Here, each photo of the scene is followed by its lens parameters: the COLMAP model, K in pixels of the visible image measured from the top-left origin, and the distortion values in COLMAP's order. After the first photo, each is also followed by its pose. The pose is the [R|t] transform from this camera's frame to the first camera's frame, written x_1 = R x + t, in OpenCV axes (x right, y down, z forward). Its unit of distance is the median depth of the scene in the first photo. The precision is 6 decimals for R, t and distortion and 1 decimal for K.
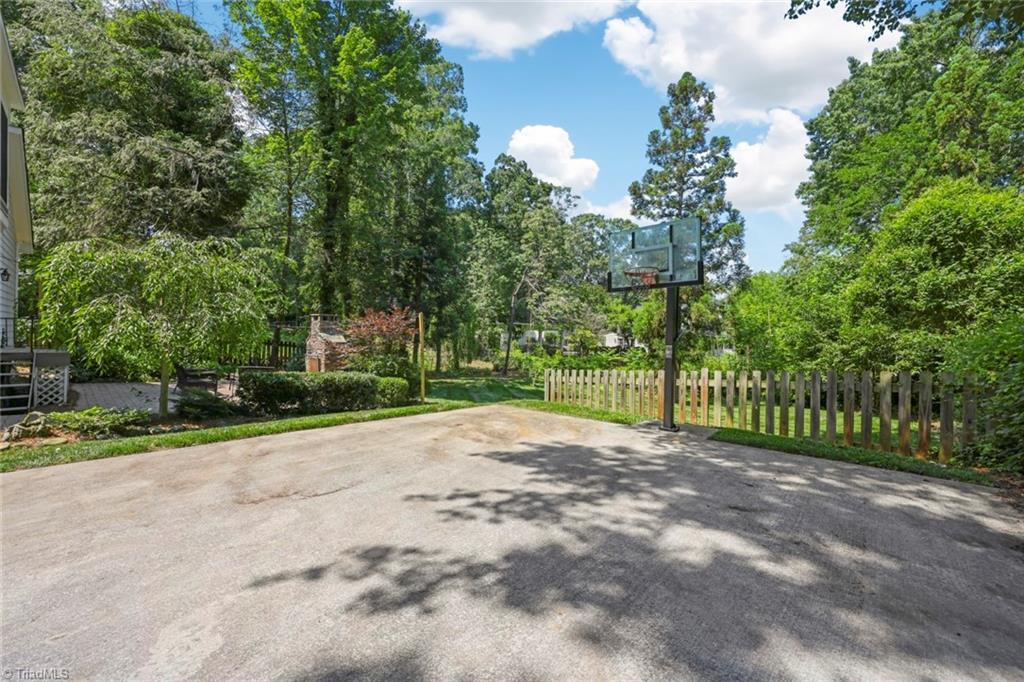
lens RADIAL K [[413.7, 0, 508.1], [0, 413.7, 340.8], [0, 0, 1]] dist [-0.010978, 0.000363]
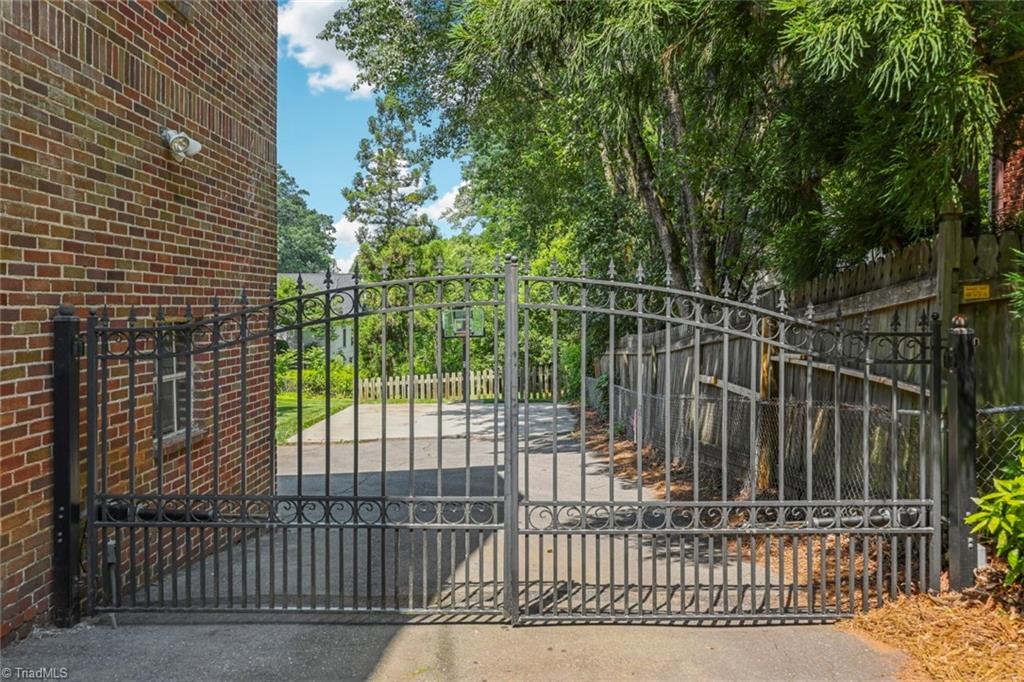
lens RADIAL K [[799.4, 0, 513.1], [0, 799.4, 341.7], [0, 0, 1]] dist [-0.000001, 0.000010]
pose [[0.750730, -0.042244, 0.659258, -0.750741], [0.022151, 0.999002, 0.038789, -0.078697], [-0.660238, -0.014517, 0.750916, -0.798960]]
